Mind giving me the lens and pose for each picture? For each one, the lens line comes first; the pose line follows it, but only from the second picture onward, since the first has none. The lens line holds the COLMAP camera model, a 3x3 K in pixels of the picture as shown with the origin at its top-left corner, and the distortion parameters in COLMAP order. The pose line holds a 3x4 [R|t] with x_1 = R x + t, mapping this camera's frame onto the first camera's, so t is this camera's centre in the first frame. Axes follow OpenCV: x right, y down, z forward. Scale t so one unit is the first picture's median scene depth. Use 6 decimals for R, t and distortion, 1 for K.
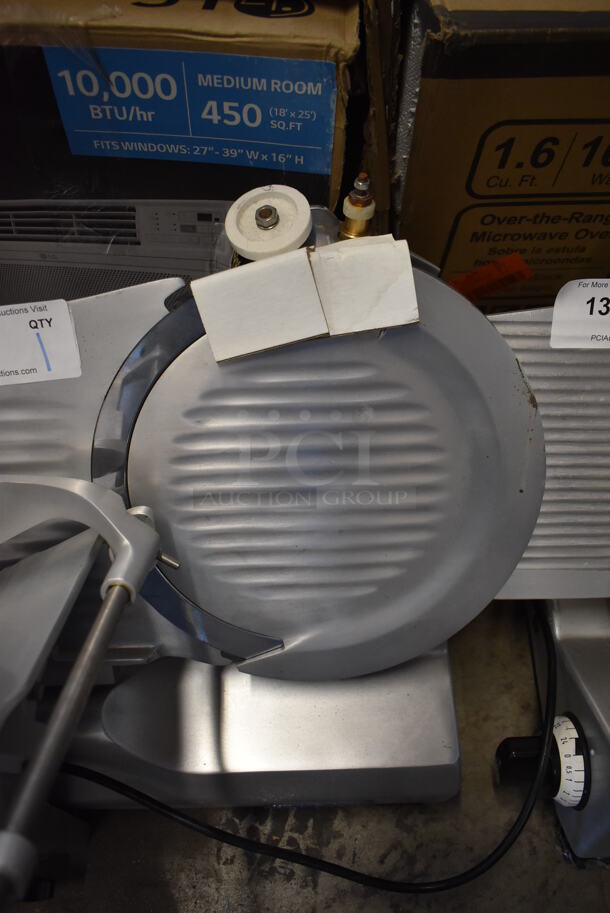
lens RADIAL K [[699.7, 0, 305.4], [0, 699.7, 460.9], [0, 0, 1]] dist [-0.088394, -0.000771]
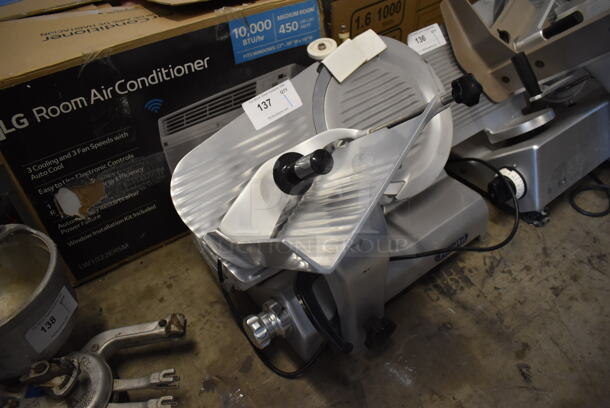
lens RADIAL K [[467.5, 0, 303.1], [0, 467.5, 204.5], [0, 0, 1]] dist [-0.088394, -0.000771]
pose [[0.823171, -0.439601, 0.359361, -1.095999], [0.540127, 0.801422, -0.256875, 0.632158], [-0.175077, 0.405553, 0.897148, -0.464455]]
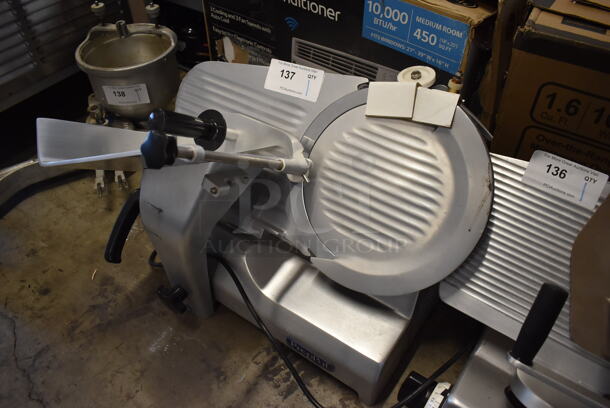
lens RADIAL K [[467.5, 0, 310.9], [0, 467.5, 201.3], [0, 0, 1]] dist [-0.088394, -0.000771]
pose [[0.805066, 0.411295, -0.427441, 0.484104], [-0.508356, 0.849717, -0.139844, 0.392277], [0.305686, 0.329875, 0.893162, -0.341378]]
